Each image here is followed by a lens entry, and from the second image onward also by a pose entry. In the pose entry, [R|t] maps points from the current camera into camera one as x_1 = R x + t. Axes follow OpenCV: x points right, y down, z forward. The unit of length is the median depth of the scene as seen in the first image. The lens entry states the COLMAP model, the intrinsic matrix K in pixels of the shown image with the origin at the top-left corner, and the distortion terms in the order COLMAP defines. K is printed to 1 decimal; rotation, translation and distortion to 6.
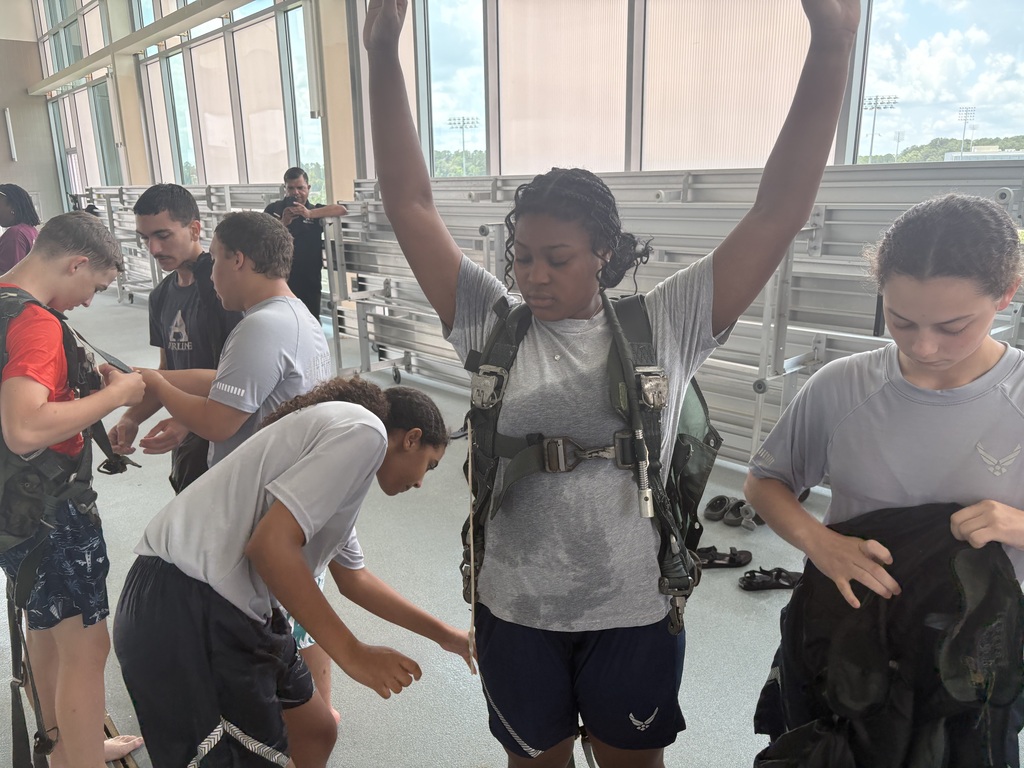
lens RADIAL K [[769.1, 0, 537.7], [0, 769.1, 385.3], [0, 0, 1]] dist [0.001886, 0.001237]
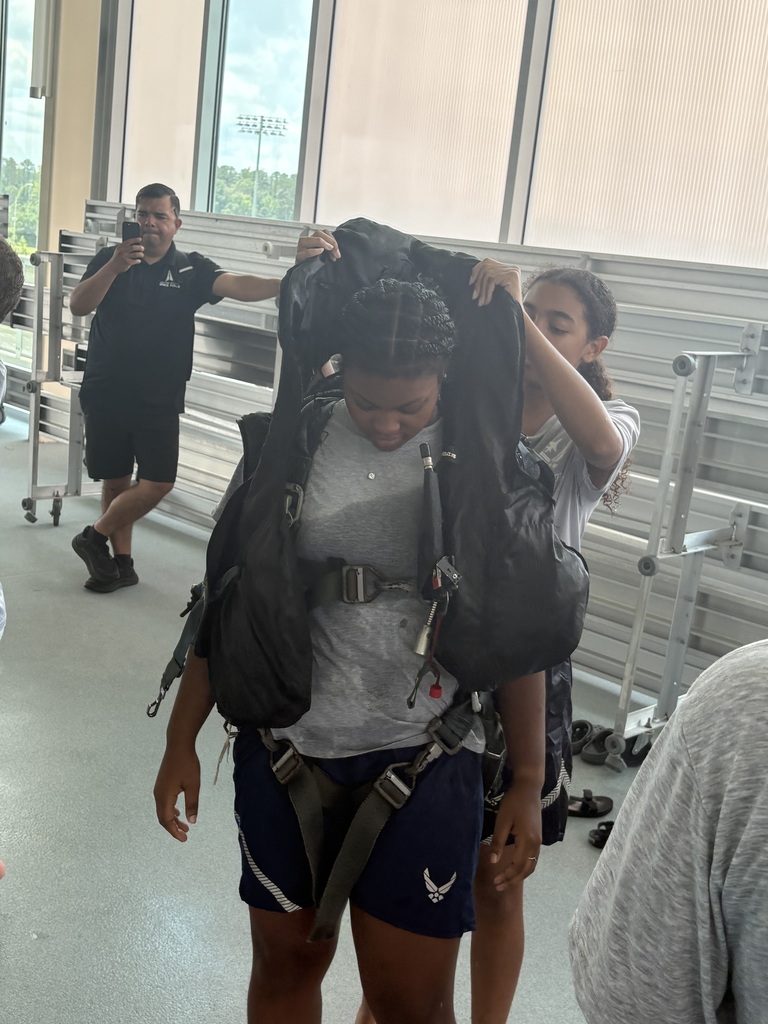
lens RADIAL K [[1277.0, 0, 384.1], [0, 1277.0, 513.1], [0, 0, 1]] dist [0.064854, 0.000000]
pose [[0.993133, 0.111394, 0.035759, -0.000939], [-0.109788, 0.992975, -0.044122, 0.030099], [-0.040422, 0.039893, 0.998386, -0.164482]]
